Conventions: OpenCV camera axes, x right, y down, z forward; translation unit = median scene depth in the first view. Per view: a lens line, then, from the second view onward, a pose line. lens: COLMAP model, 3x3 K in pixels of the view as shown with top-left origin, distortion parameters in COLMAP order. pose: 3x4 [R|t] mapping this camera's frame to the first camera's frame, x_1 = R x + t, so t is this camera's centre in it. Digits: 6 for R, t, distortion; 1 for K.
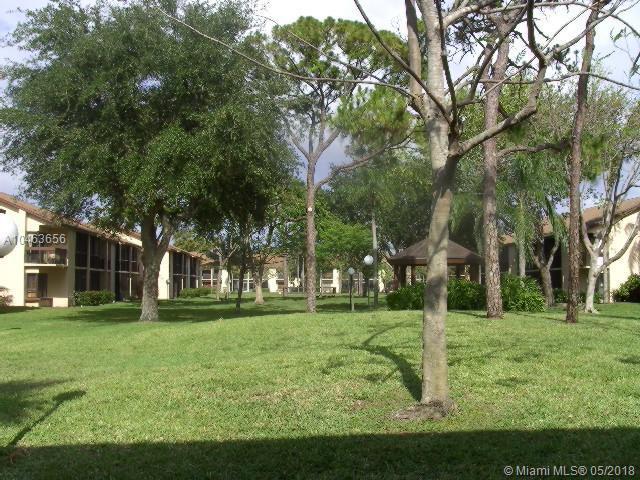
lens RADIAL K [[729.1, 0, 320.9], [0, 729.1, 253.7], [0, 0, 1]] dist [-0.235391, 0.227829]
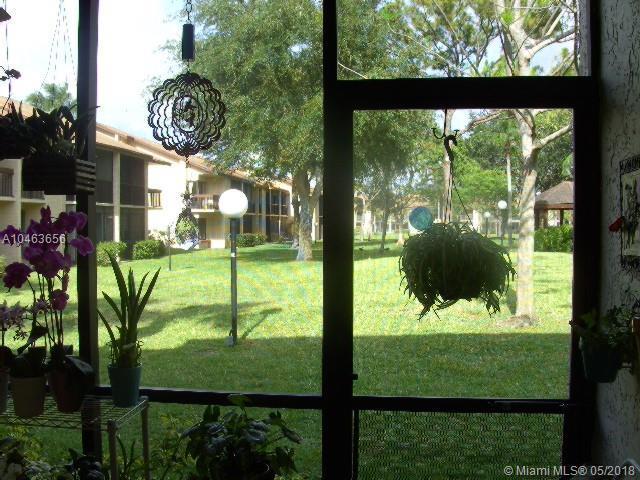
lens RADIAL K [[729.1, 0, 320.9], [0, 729.1, 253.7], [0, 0, 1]] dist [-0.235391, 0.227829]
pose [[0.981258, 0.001713, -0.192691, 0.007433], [0.014190, 0.996603, 0.081119, -0.008847], [0.192175, -0.082333, 0.977901, -0.107043]]
